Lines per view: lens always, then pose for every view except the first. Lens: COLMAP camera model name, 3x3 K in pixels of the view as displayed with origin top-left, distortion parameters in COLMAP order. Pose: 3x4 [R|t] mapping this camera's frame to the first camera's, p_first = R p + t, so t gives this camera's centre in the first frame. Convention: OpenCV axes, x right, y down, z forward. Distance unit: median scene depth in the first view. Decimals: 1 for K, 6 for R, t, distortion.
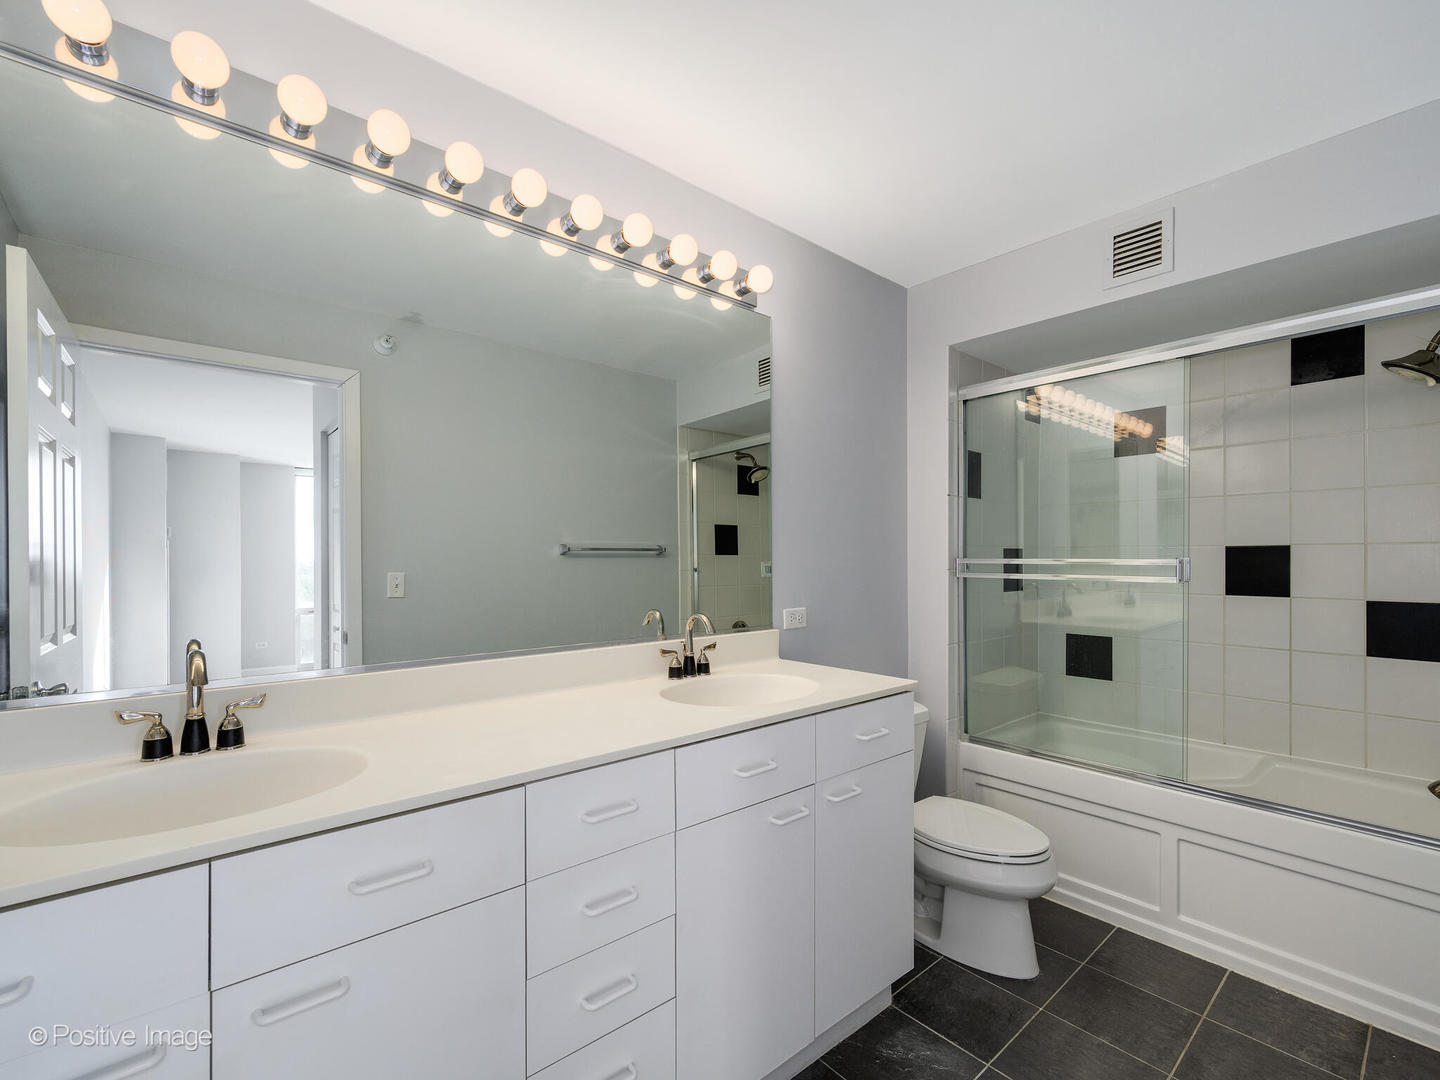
lens RADIAL K [[645.5, 0, 717.3], [0, 645.5, 559.3], [0, 0, 1]] dist [0.000141, 0.000006]
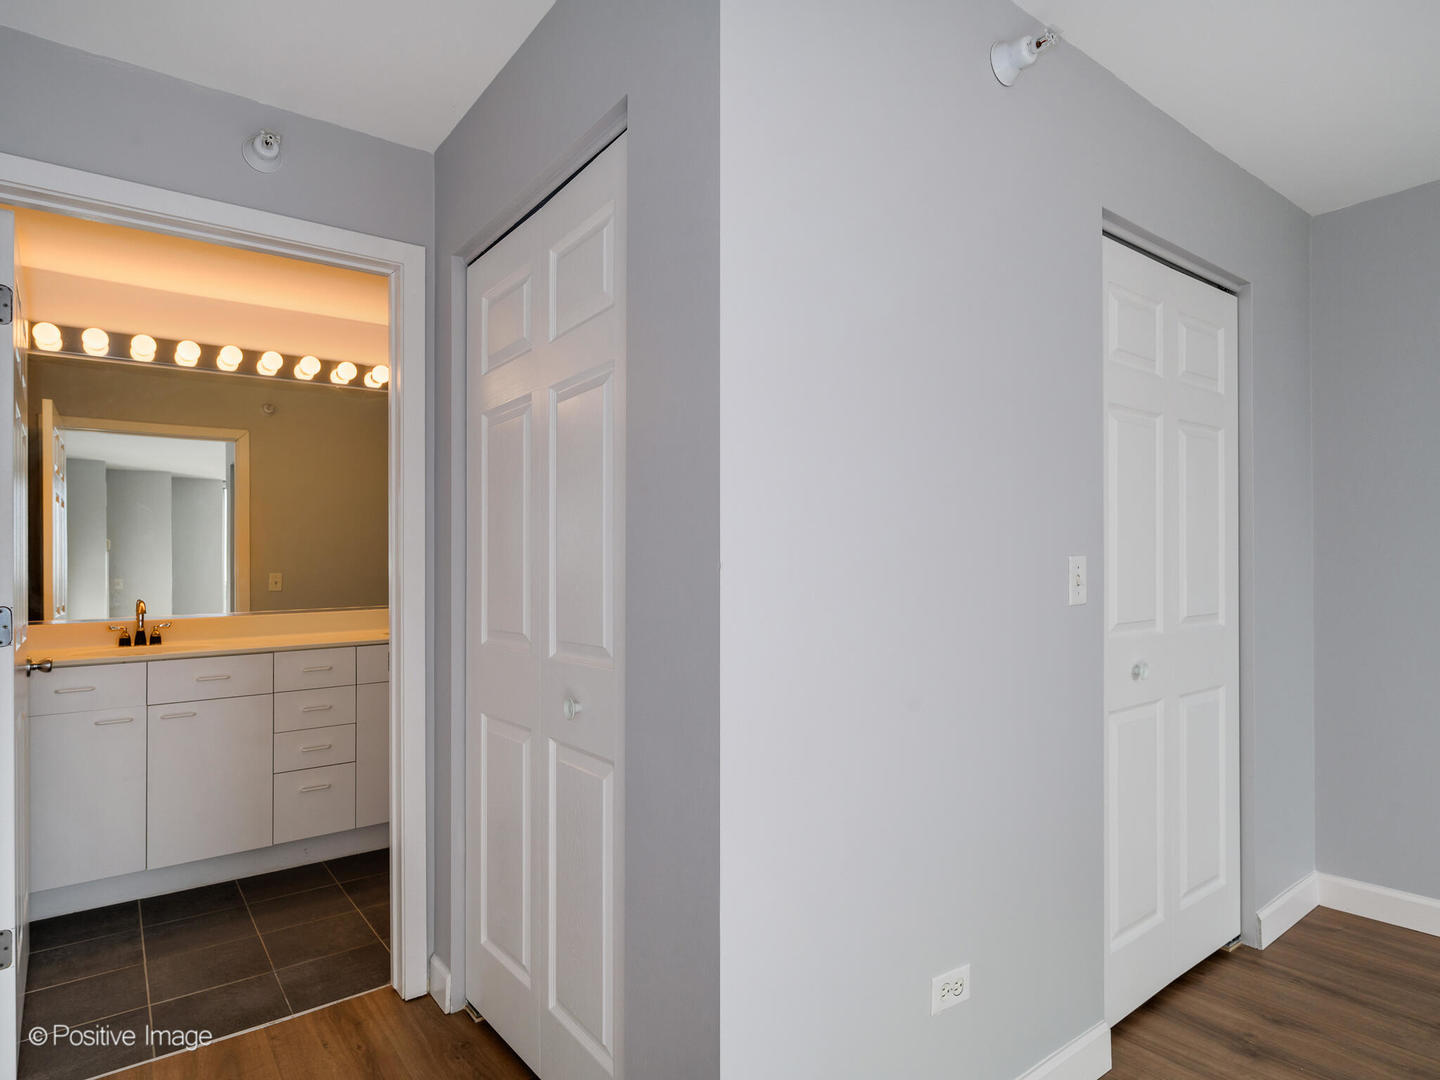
lens RADIAL K [[803.6, 0, 720.0], [0, 803.6, 540.0], [0, 0, 1]] dist [0.005153, 0.001158]
pose [[0.998888, -0.018797, -0.043237, 1.327265], [0.017451, 0.999358, -0.031286, 0.049871], [0.043797, 0.030497, 0.998575, -1.714111]]
